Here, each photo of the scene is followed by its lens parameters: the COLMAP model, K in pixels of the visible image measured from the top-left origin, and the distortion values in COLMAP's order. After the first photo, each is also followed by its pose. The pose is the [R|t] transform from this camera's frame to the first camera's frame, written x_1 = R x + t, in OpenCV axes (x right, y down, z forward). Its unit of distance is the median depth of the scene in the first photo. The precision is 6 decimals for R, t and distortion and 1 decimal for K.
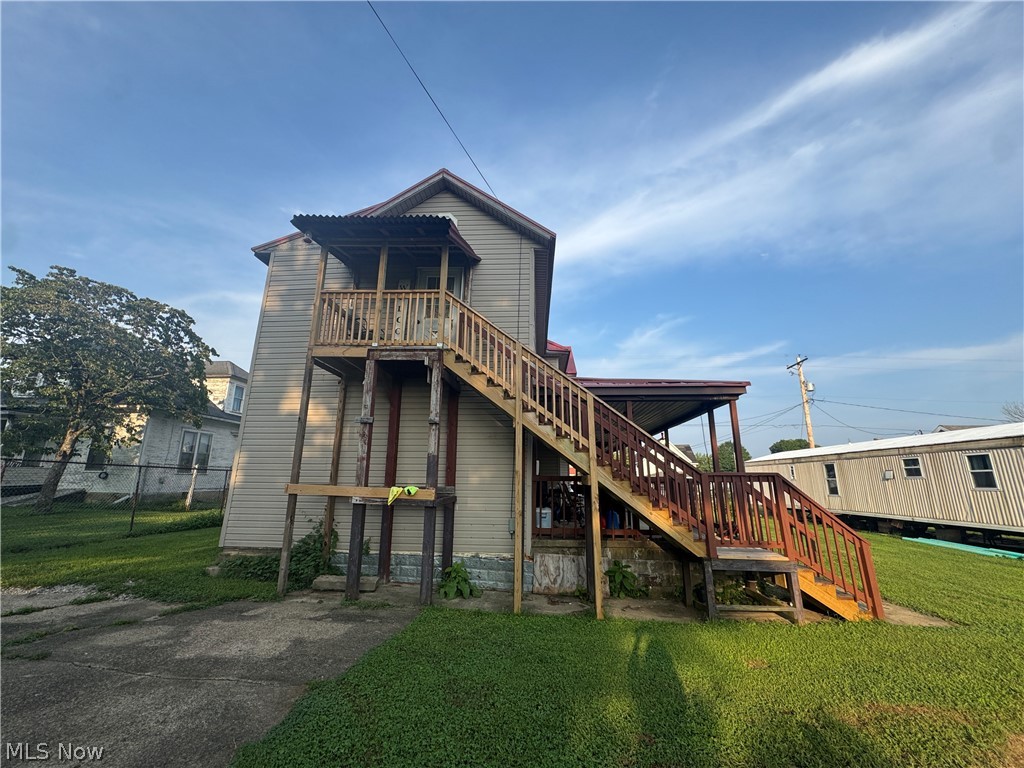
lens RADIAL K [[413.2, 0, 512.1], [0, 413.2, 382.8], [0, 0, 1]] dist [0.017880, -0.000196]
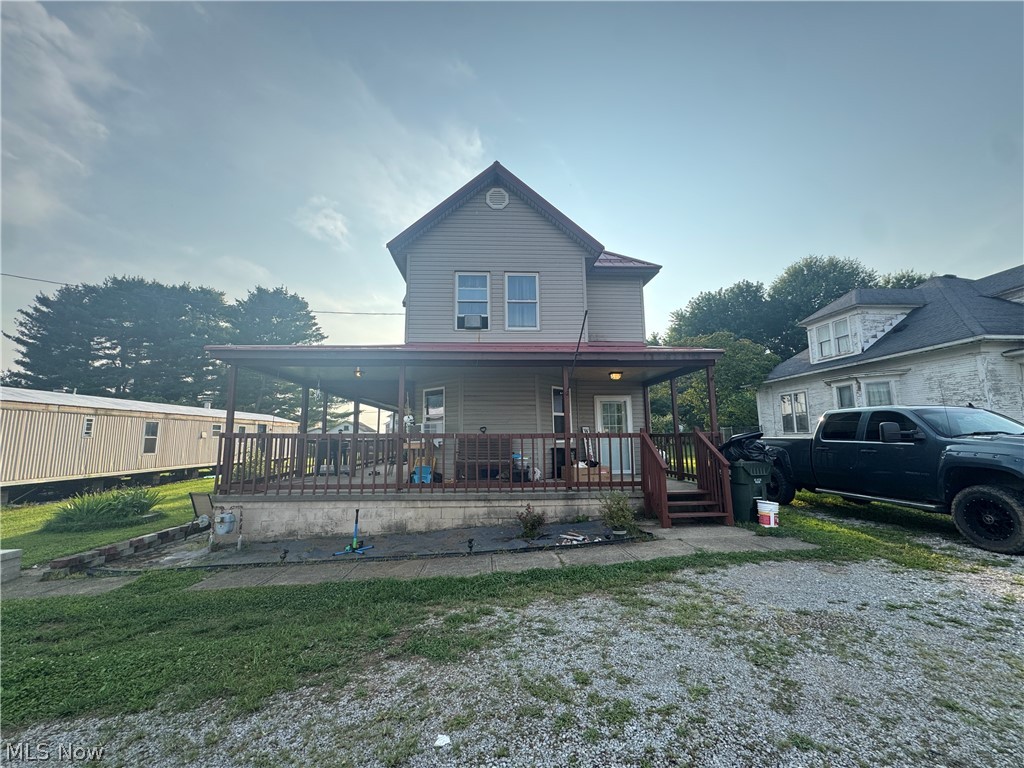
lens RADIAL K [[405.4, 0, 515.9], [0, 405.4, 379.9], [0, 0, 1]] dist [-0.012578, -0.000069]
pose [[-0.992589, -0.007040, -0.121314, 0.061575], [0.038387, 0.929034, -0.367997, 0.467511], [0.115295, -0.369927, -0.921879, 1.953811]]
